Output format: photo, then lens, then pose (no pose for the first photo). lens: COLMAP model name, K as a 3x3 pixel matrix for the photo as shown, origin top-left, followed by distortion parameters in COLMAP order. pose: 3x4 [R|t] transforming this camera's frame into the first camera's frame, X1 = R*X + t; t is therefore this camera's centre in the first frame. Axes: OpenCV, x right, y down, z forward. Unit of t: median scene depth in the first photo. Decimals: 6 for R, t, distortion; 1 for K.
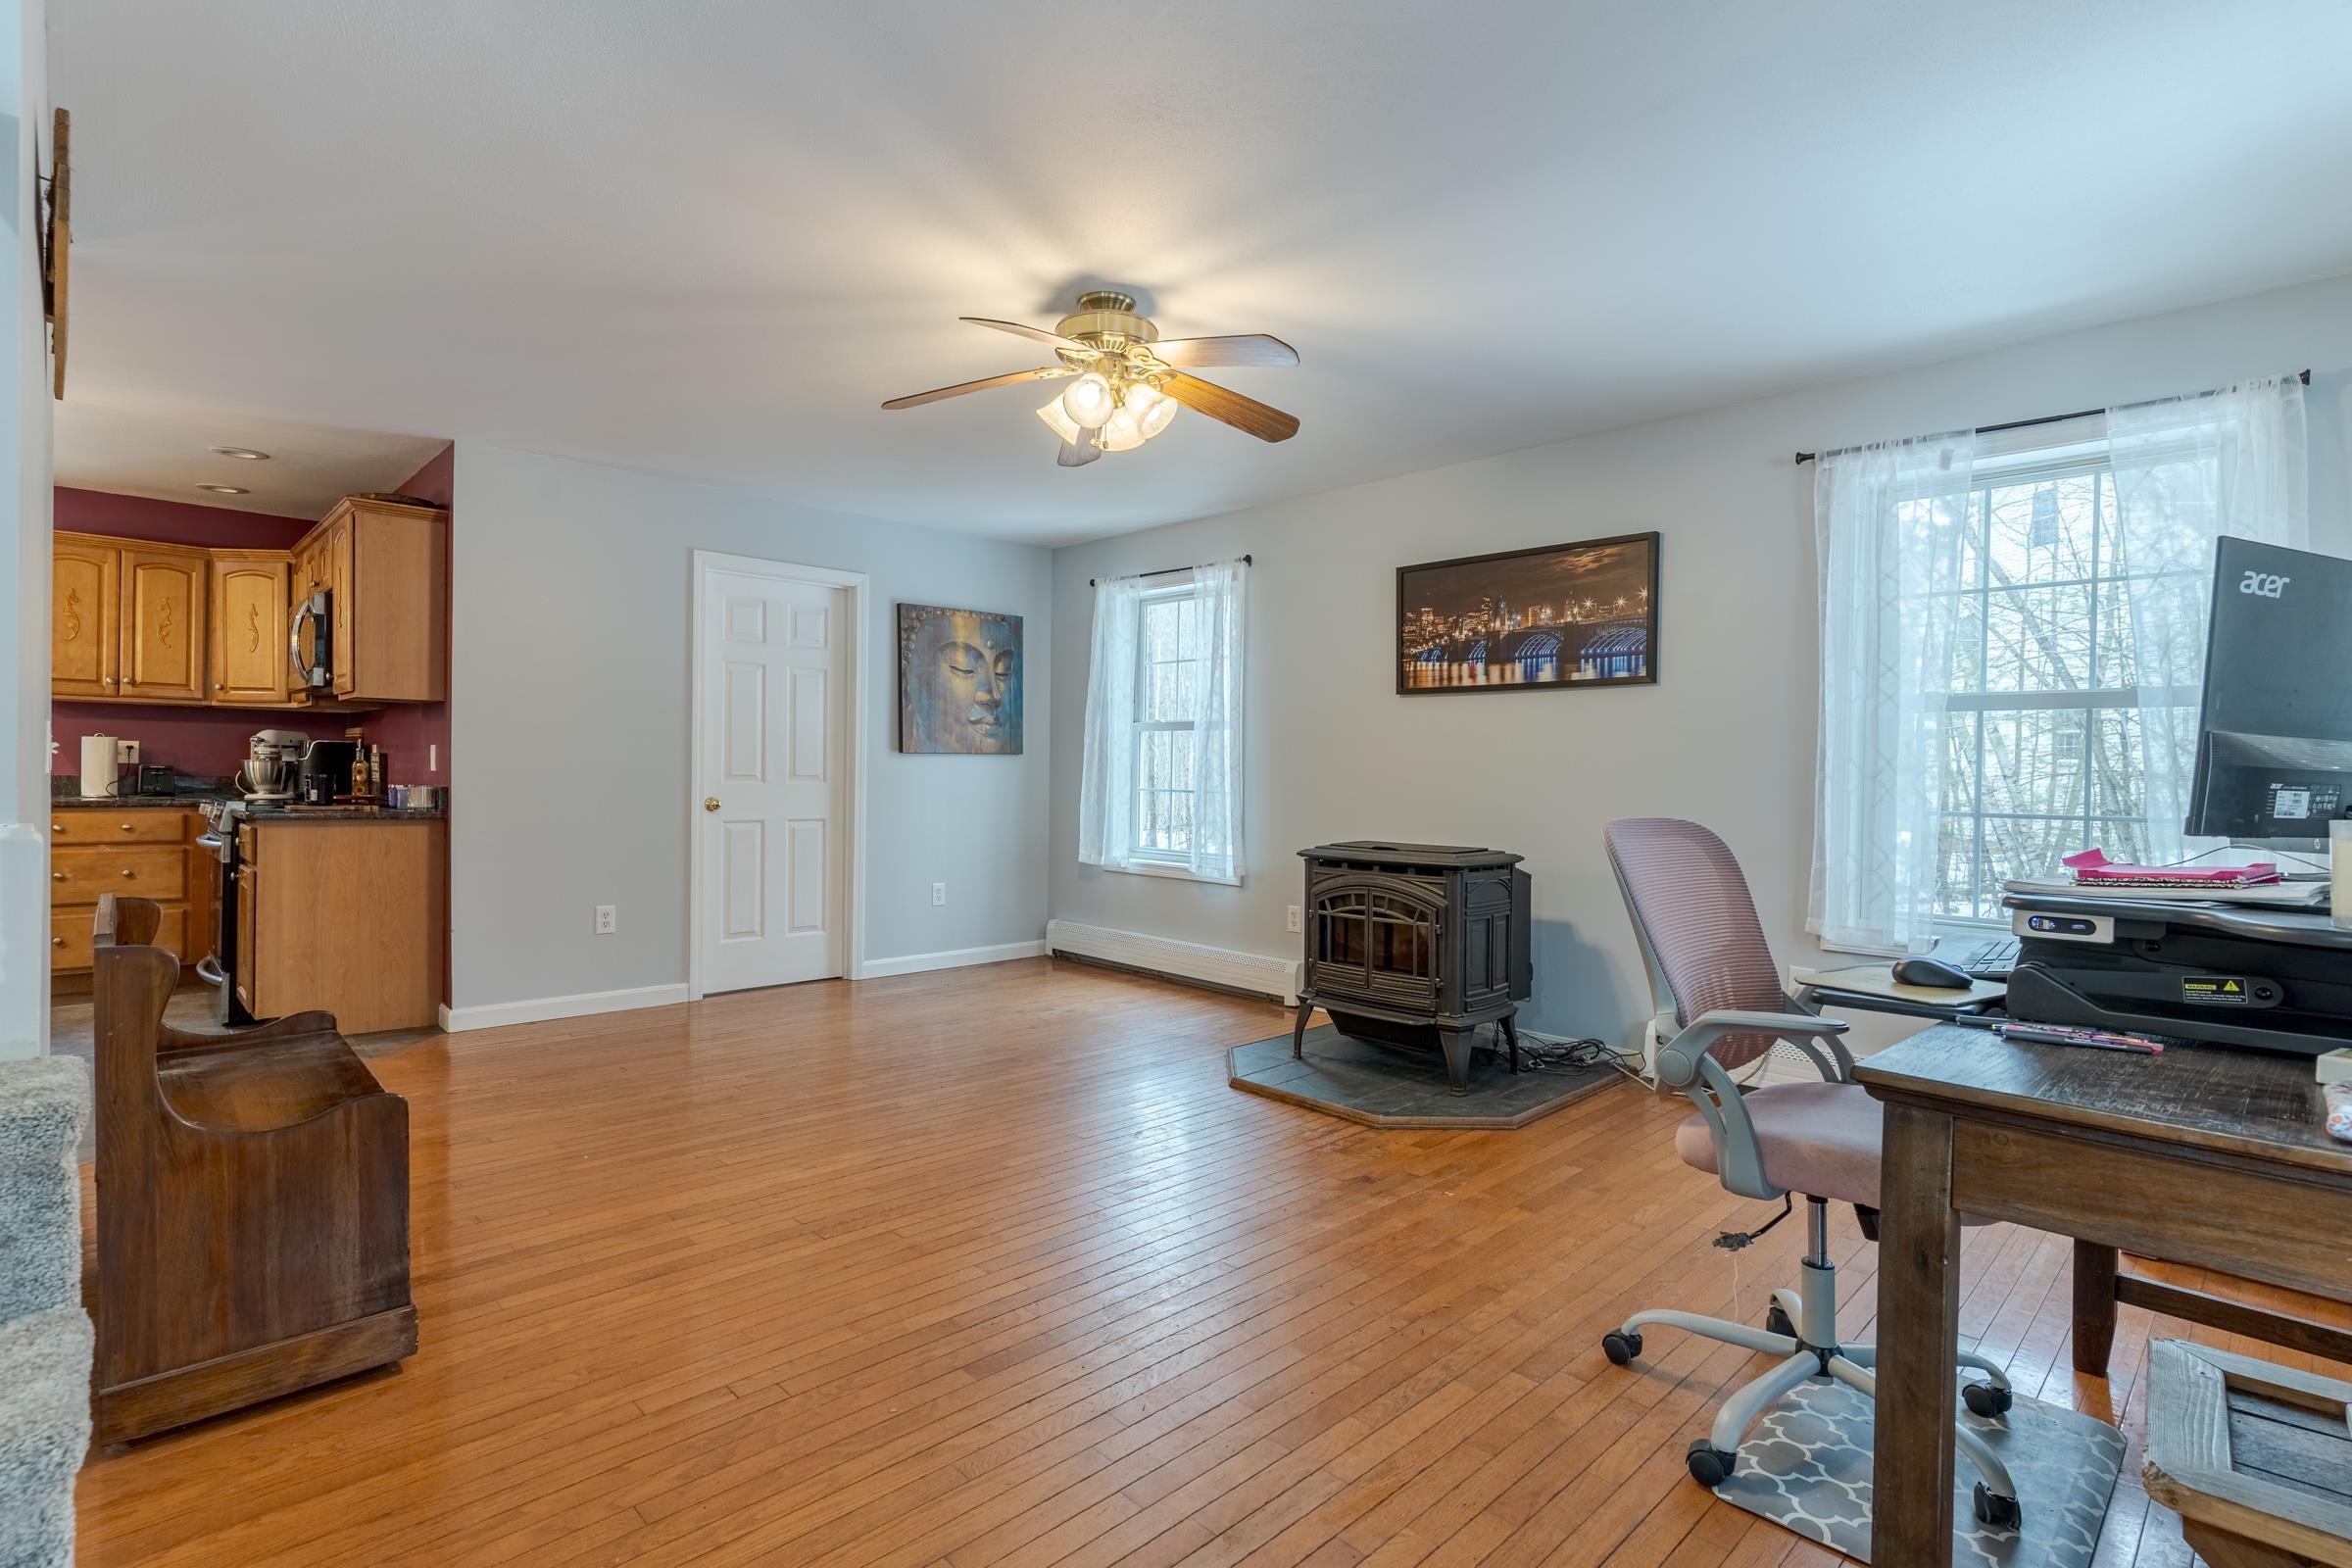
lens RADIAL K [[1127.0, 0, 1173.0], [0, 1127.0, 796.1], [0, 0, 1]] dist [0.004660, -0.001775]
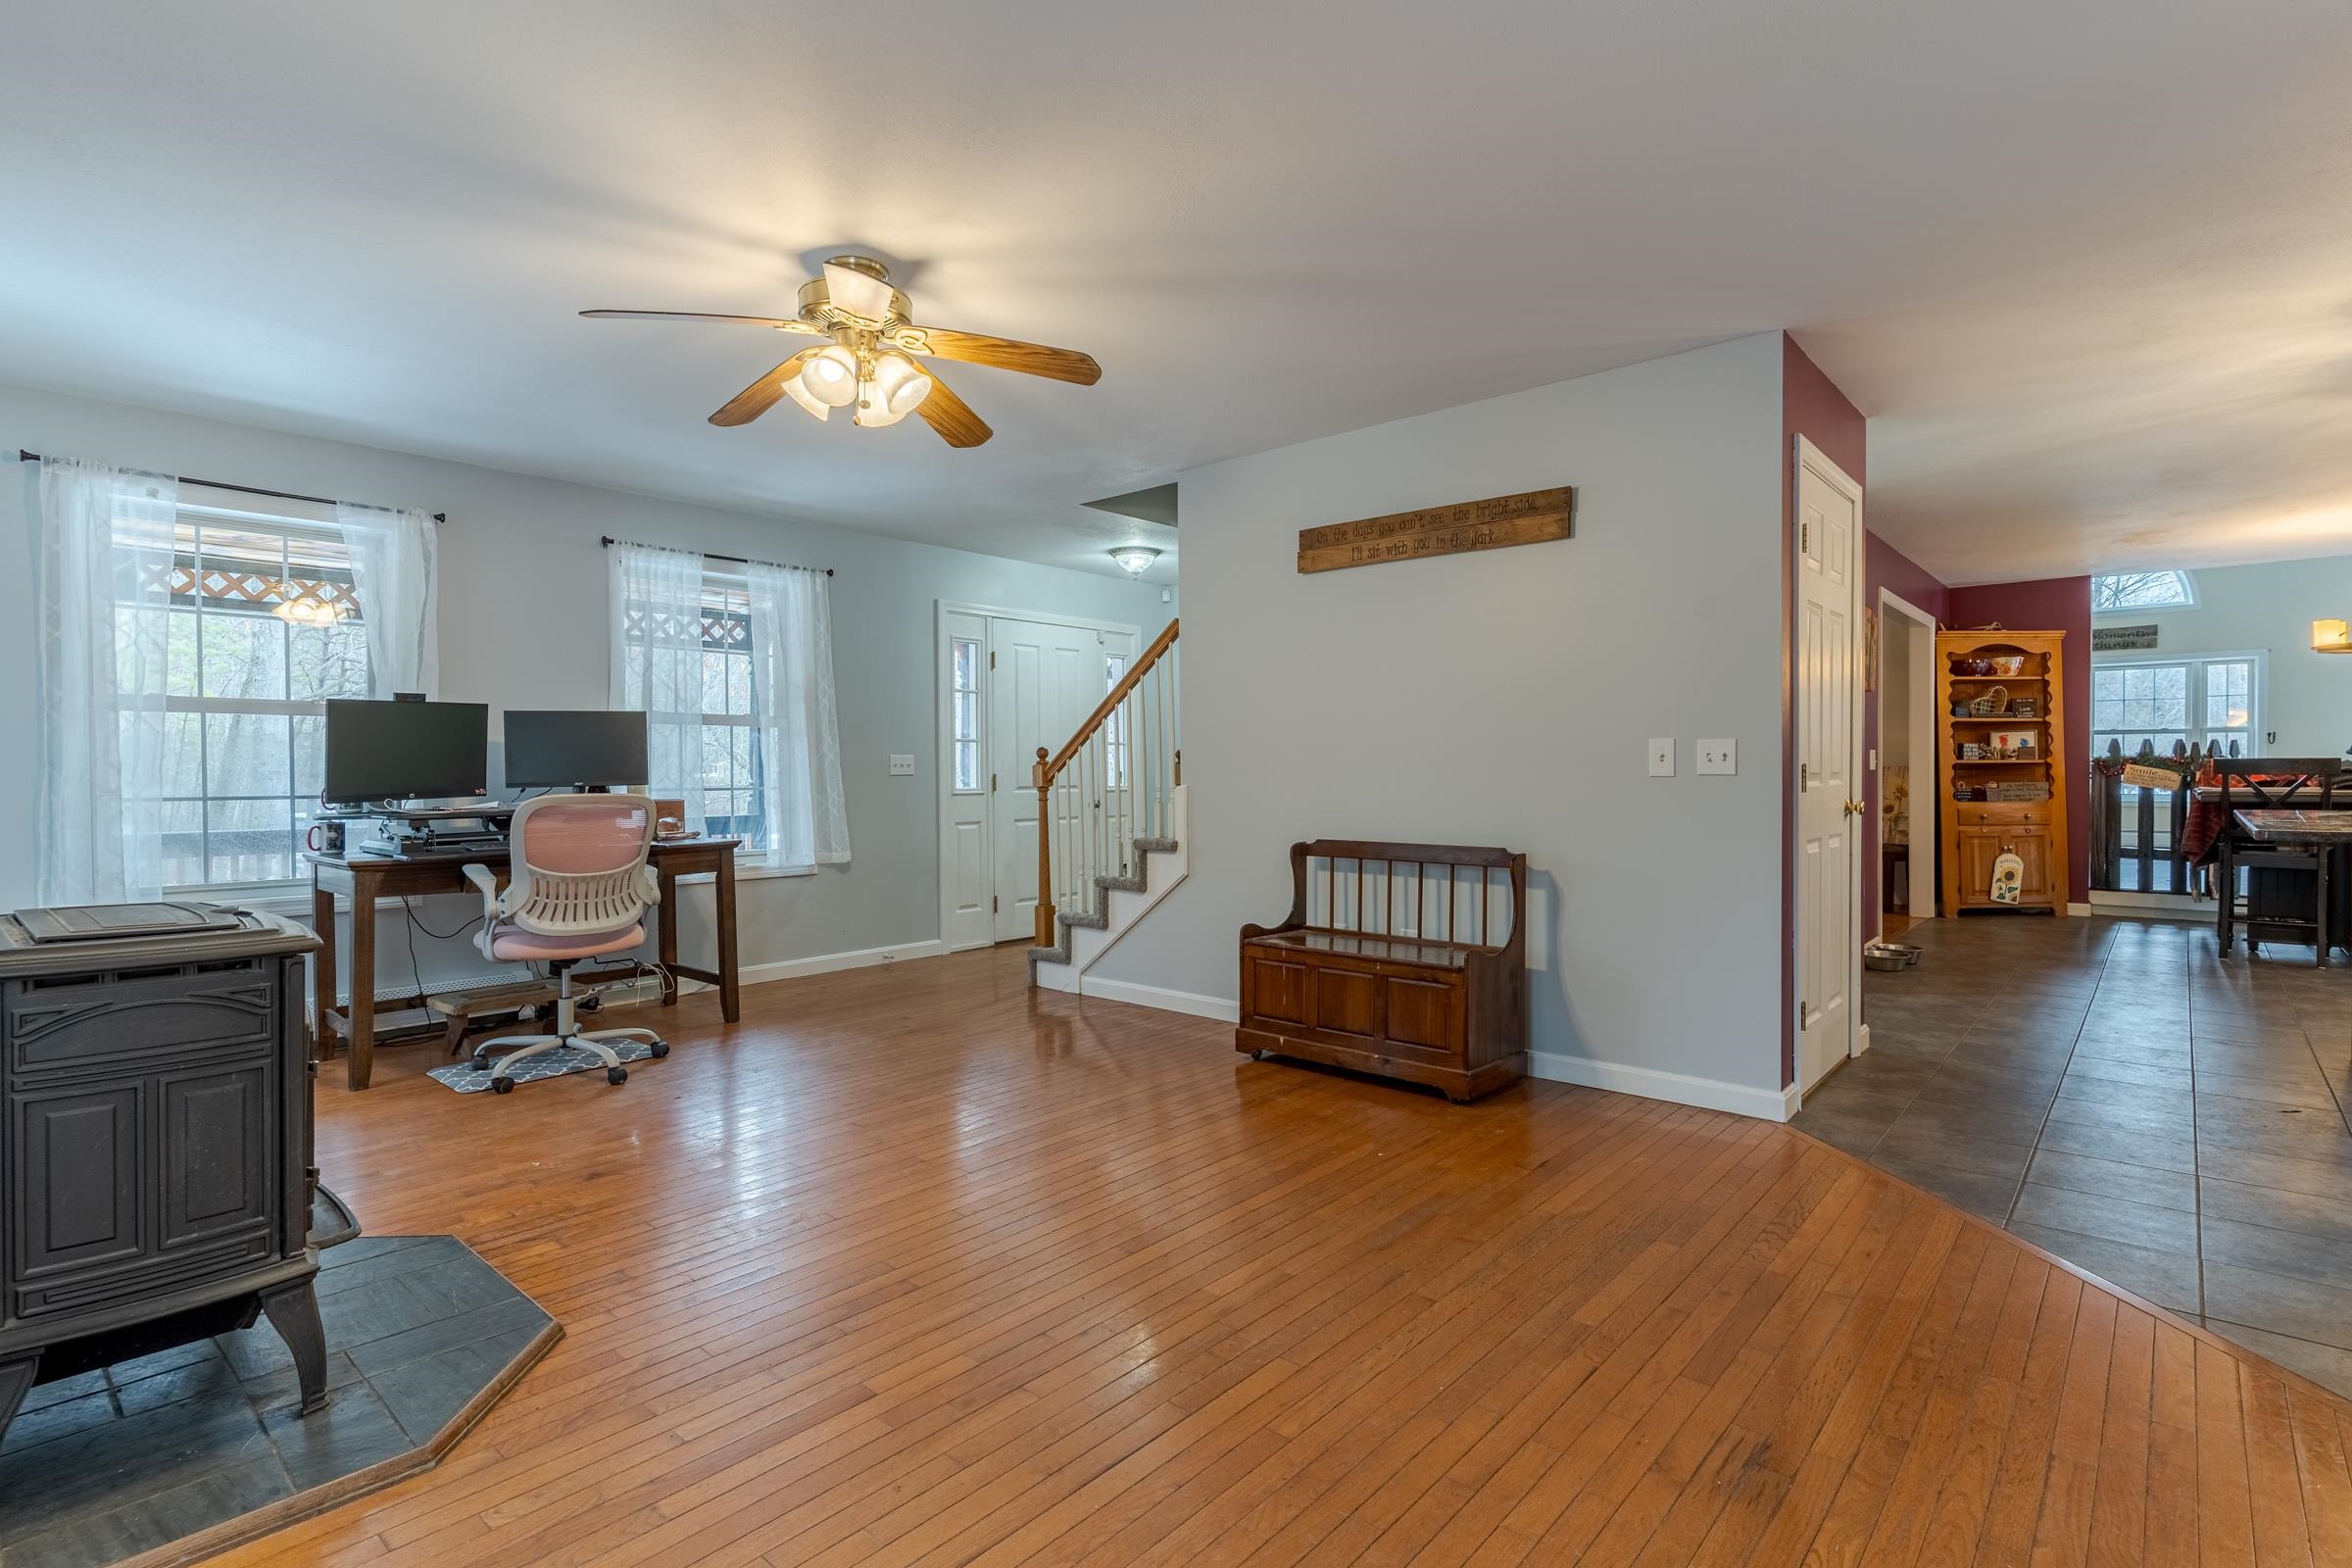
lens RADIAL K [[1127.0, 0, 1173.0], [0, 1127.0, 796.1], [0, 0, 1]] dist [0.004660, -0.001775]
pose [[-0.997548, -0.007651, -0.069565, -0.147600], [-0.010698, 0.998995, 0.043534, -0.021152], [0.069162, 0.044172, -0.996627, 1.140890]]
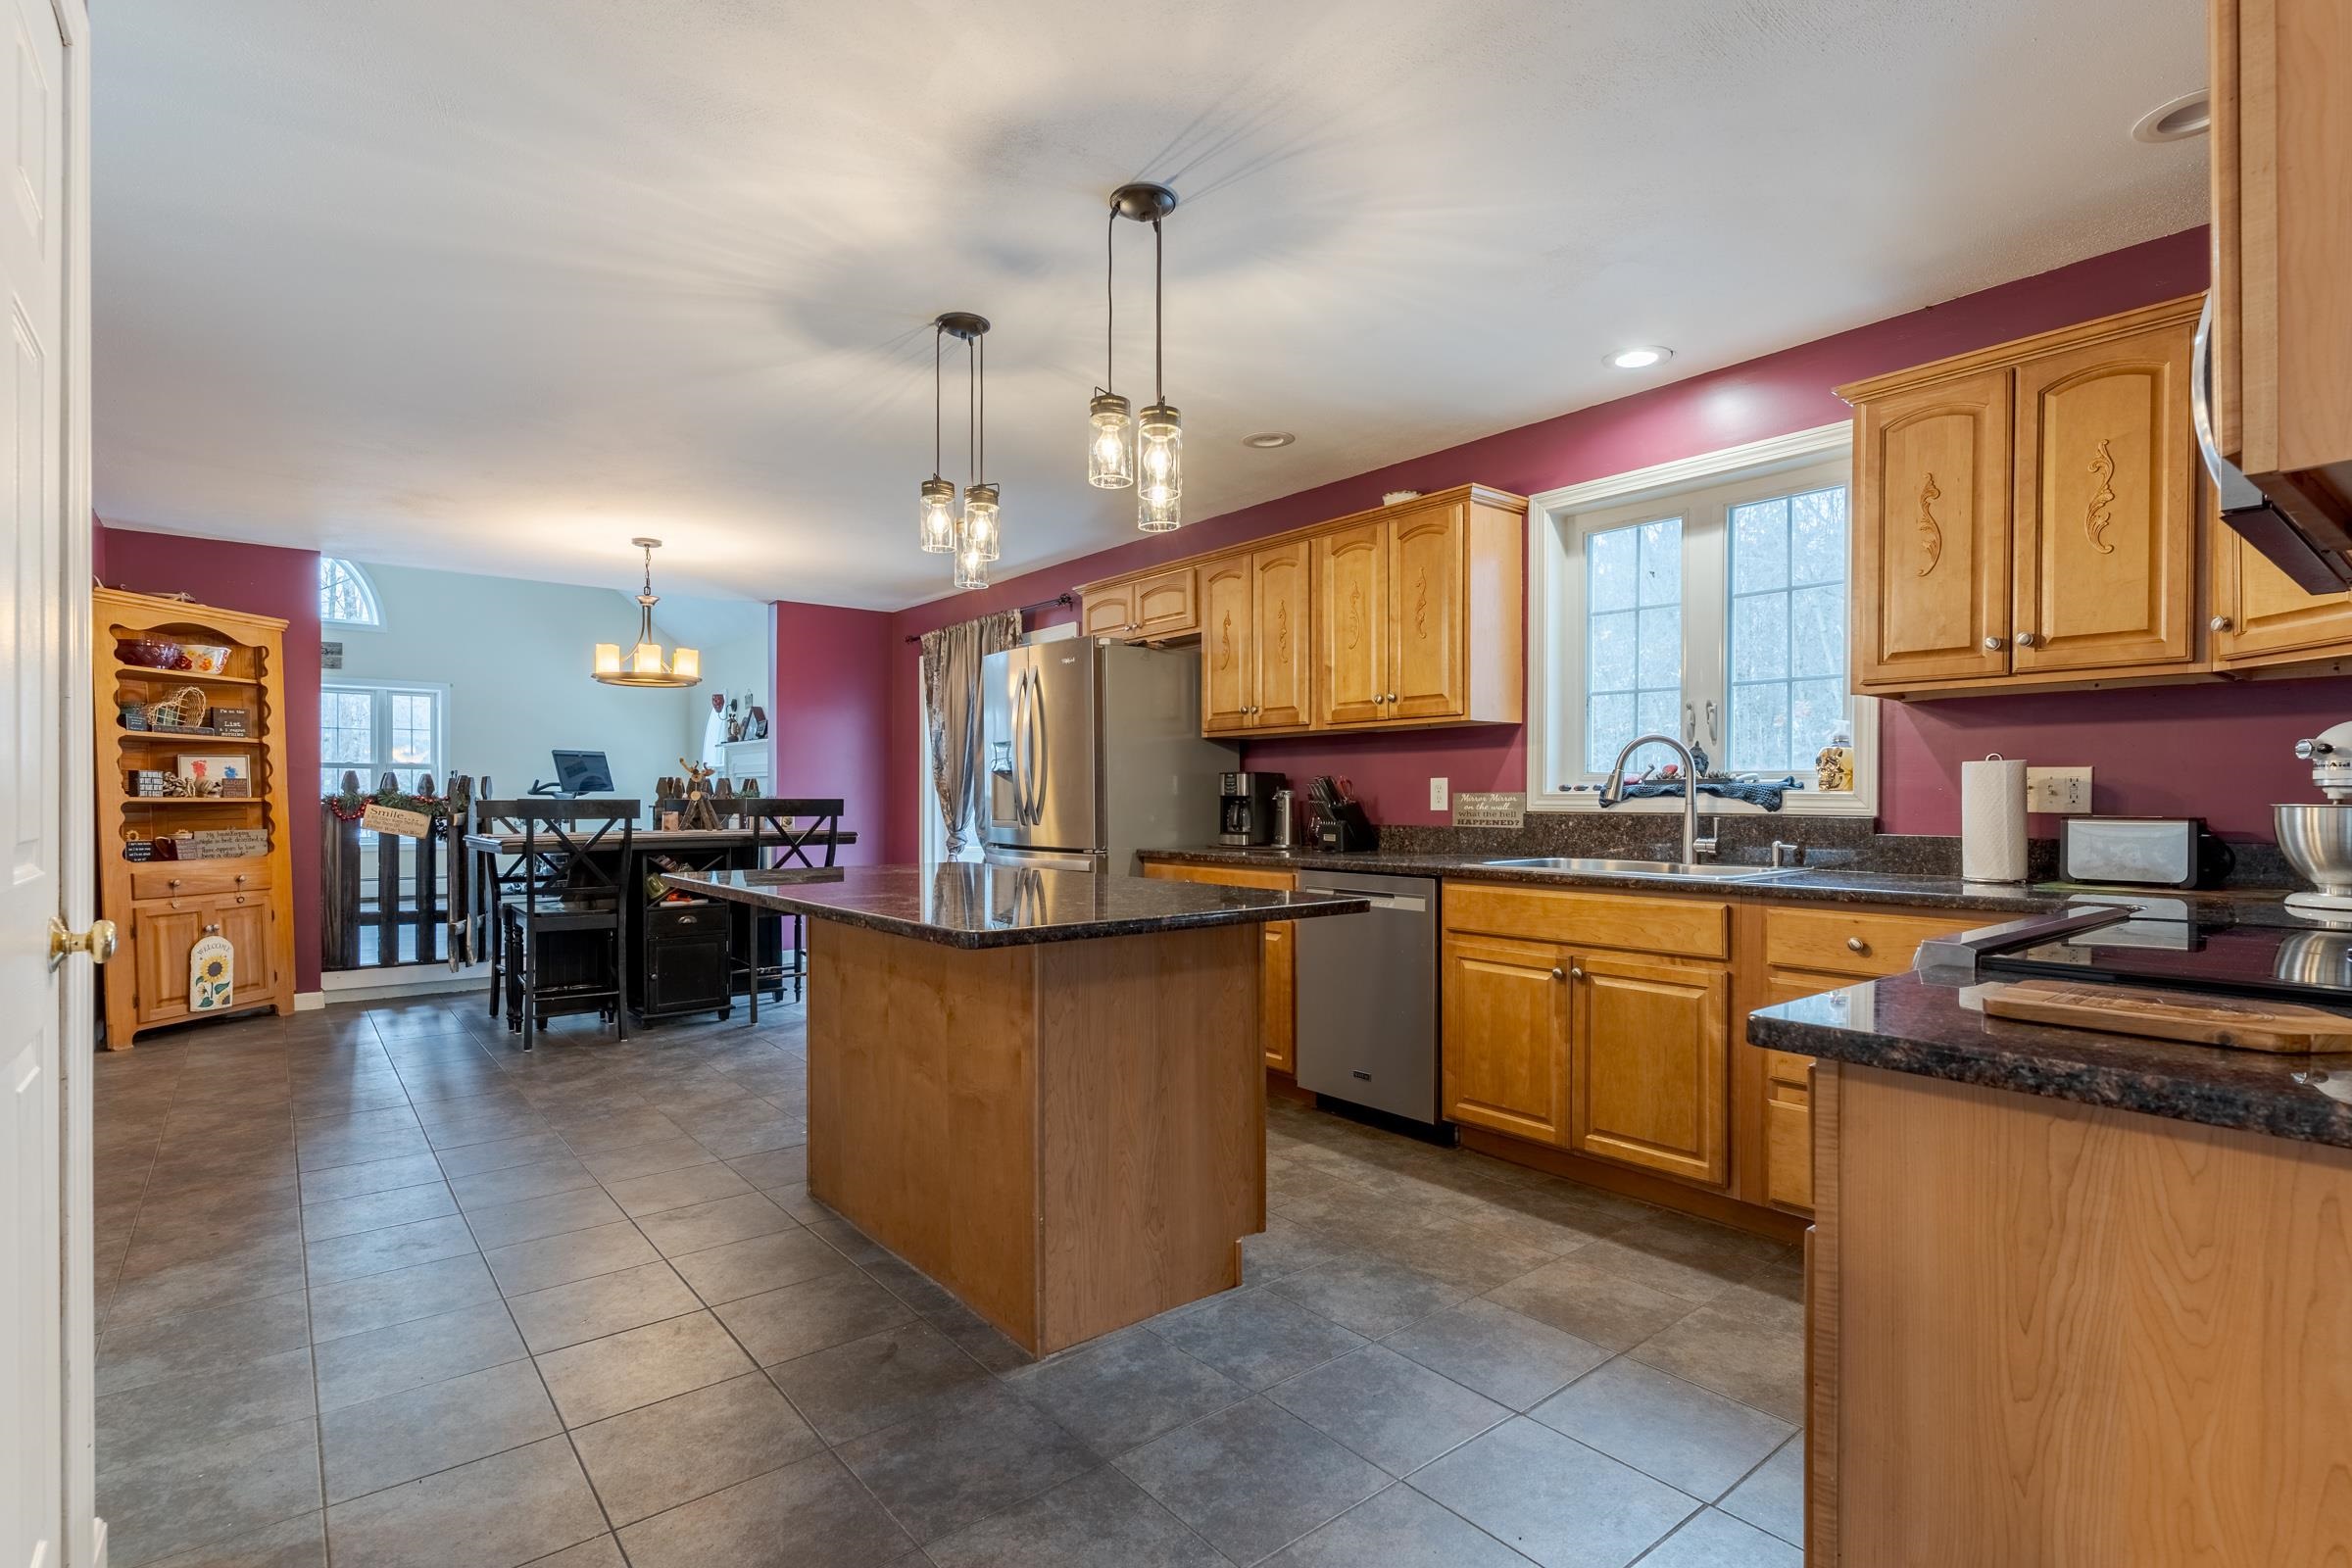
lens RADIAL K [[1127.0, 0, 1173.0], [0, 1127.0, 796.1], [0, 0, 1]] dist [0.004660, -0.001775]
pose [[-0.095545, -0.019532, -0.995233, -0.422432], [-0.023508, 0.999573, -0.017360, -0.019636], [0.995147, 0.021737, -0.095963, 0.691735]]
